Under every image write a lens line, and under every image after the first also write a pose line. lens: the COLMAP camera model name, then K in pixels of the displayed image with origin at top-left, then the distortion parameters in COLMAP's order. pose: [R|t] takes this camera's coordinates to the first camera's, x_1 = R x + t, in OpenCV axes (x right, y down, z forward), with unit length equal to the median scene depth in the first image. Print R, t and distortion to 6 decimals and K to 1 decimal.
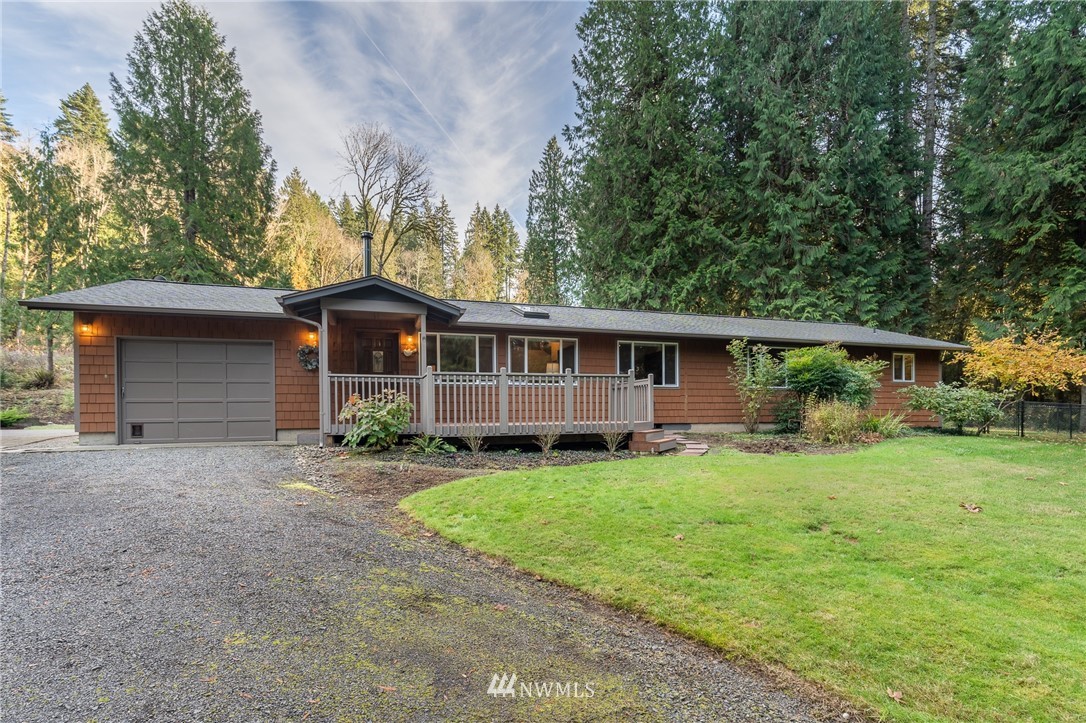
lens RADIAL K [[476.7, 0, 540.5], [0, 476.7, 385.7], [0, 0, 1]] dist [-0.009009, -0.000072]
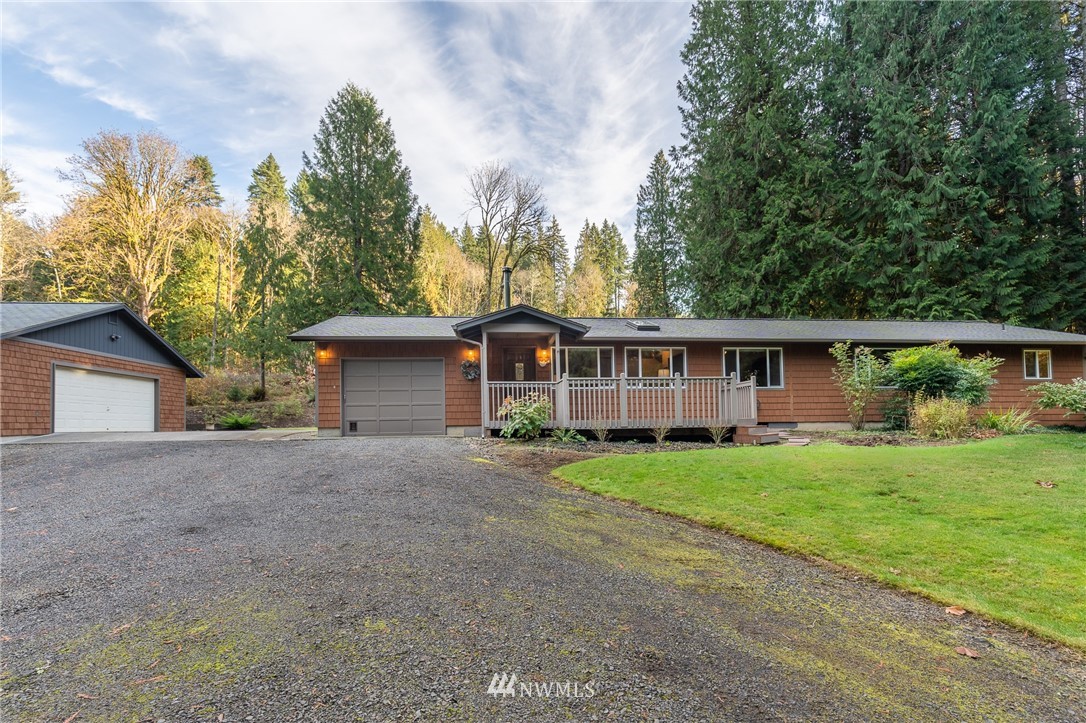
lens RADIAL K [[520.1, 0, 544.5], [0, 520.1, 391.9], [0, 0, 1]] dist [0.002828, 0.002136]
pose [[0.979418, -0.019765, -0.200873, -0.003814], [0.016469, 0.999701, -0.018069, 0.016991], [0.201170, 0.014389, 0.979451, -0.198141]]
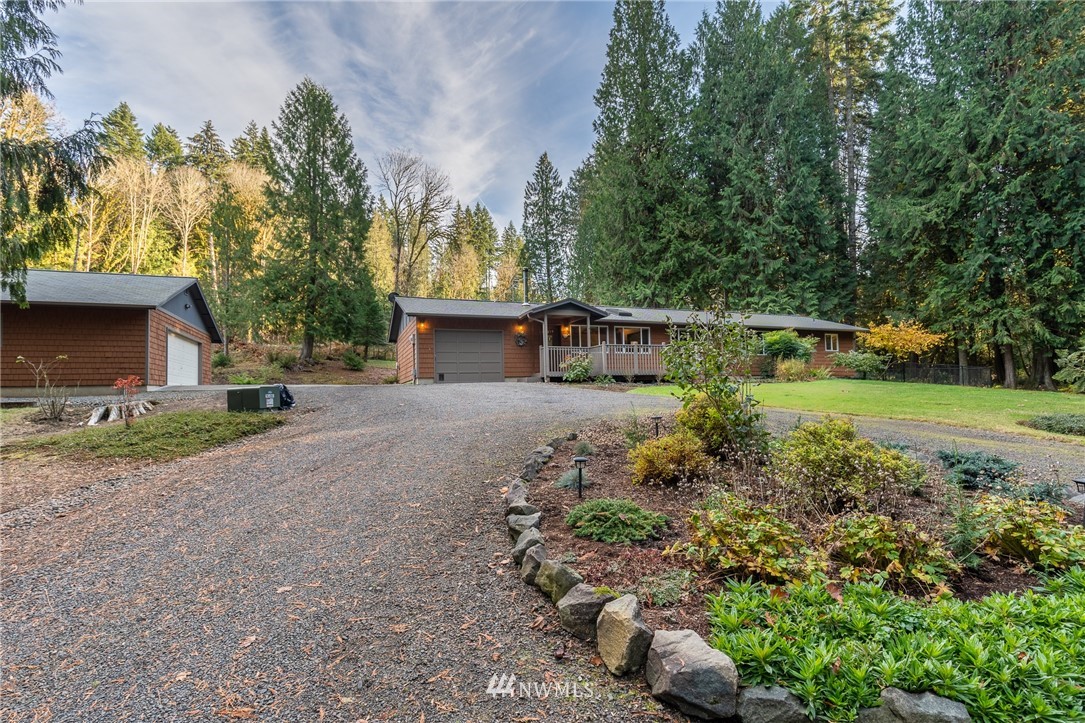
lens RADIAL K [[505.7, 0, 542.4], [0, 505.7, 355.1], [0, 0, 1]] dist [0.007839, -0.002107]
pose [[0.998119, -0.012024, 0.060112, -0.208959], [0.014346, 0.999162, -0.038334, 0.038427], [-0.059601, 0.039125, 0.997455, -0.469973]]
